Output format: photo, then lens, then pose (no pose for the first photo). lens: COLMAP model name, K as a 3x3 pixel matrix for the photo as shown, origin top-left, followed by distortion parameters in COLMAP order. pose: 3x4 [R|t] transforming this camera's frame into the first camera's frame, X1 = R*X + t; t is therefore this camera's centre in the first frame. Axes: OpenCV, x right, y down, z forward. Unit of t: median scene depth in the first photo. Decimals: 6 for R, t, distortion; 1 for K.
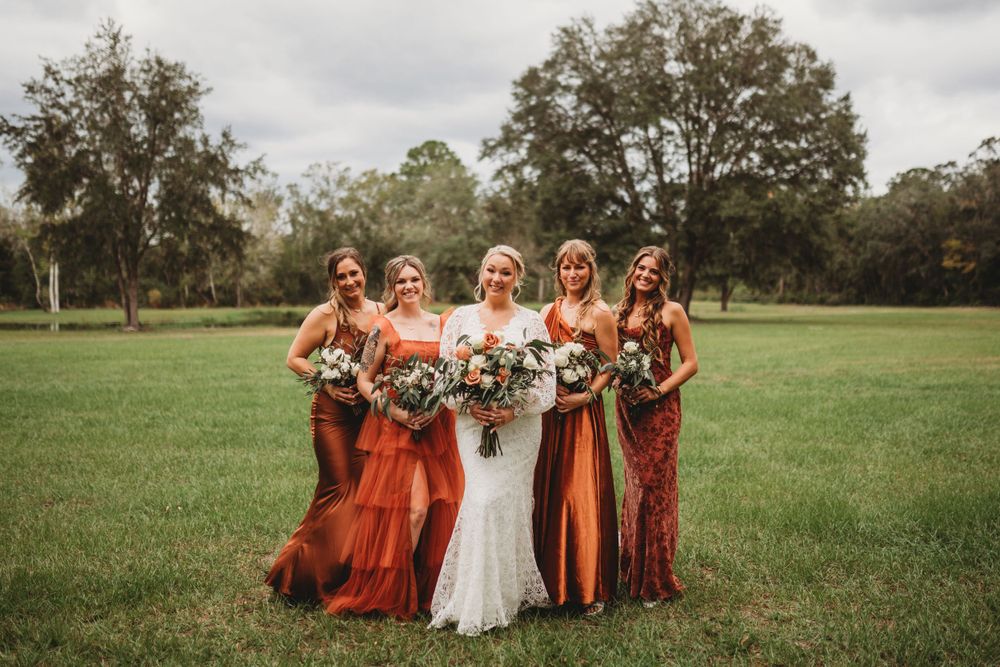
lens RADIAL K [[1063.5, 0, 511.0], [0, 1063.5, 303.8], [0, 0, 1]] dist [-0.036322, 0.000000]
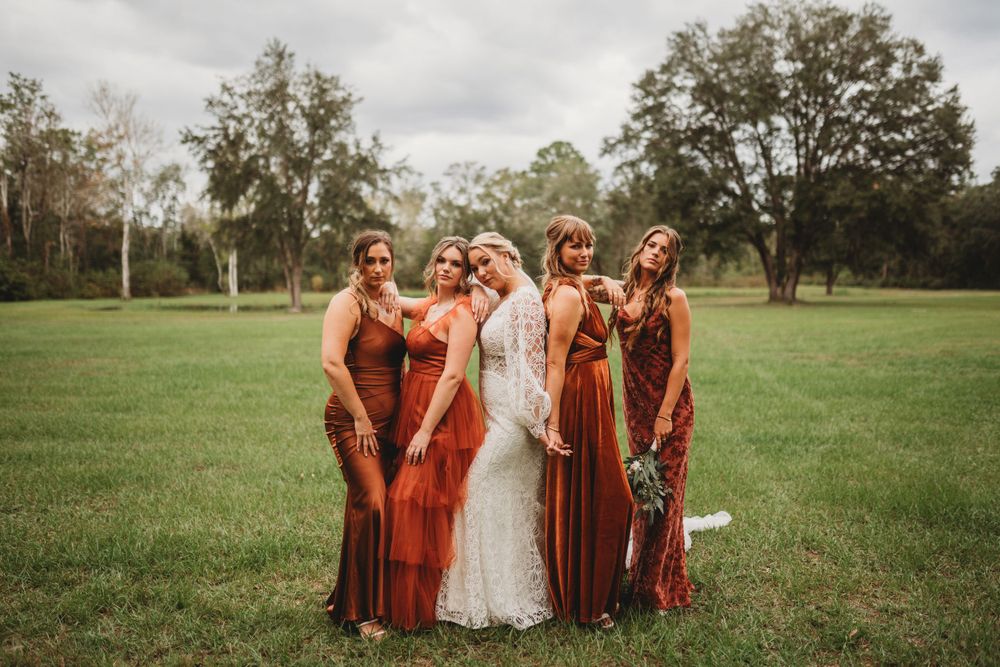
lens RADIAL K [[944.4, 0, 500.7], [0, 944.4, 324.8], [0, 0, 1]] dist [-0.016460, 0.000000]
pose [[0.990636, 0.003878, -0.136477, 0.001903], [0.001418, 0.999250, 0.038688, 0.000077], [0.136524, -0.038519, 0.989888, 0.012344]]
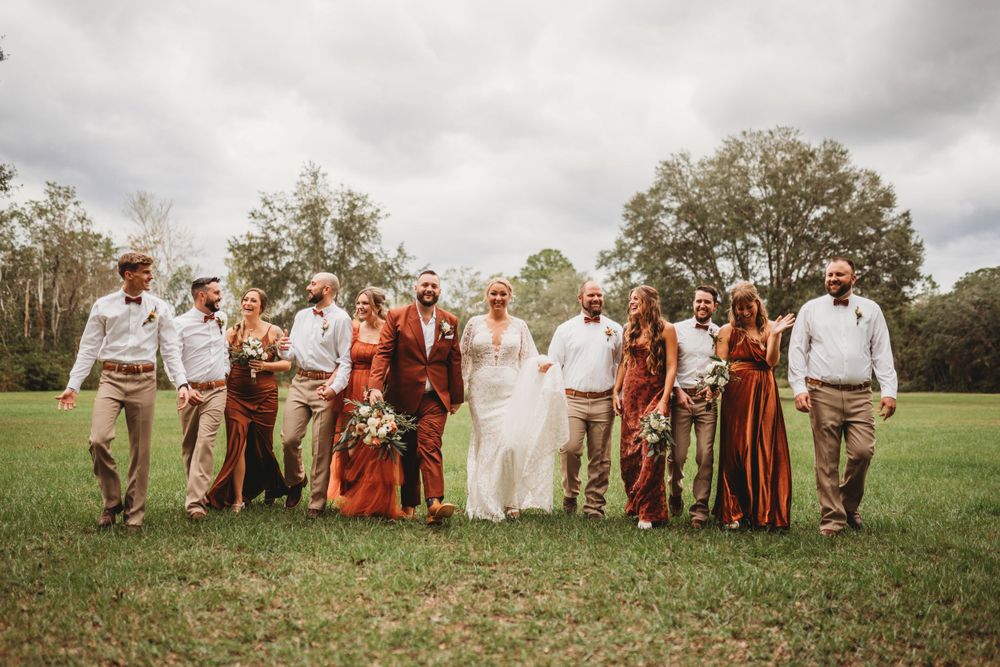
lens RADIAL K [[997.7, 0, 463.3], [0, 997.7, 315.6], [0, 0, 1]] dist [-0.020181, 0.000000]
pose [[0.990472, 0.000165, -0.137714, -0.024500], [-0.011210, 0.996777, -0.079429, 0.016116], [0.137257, 0.080216, 0.987282, -0.176866]]
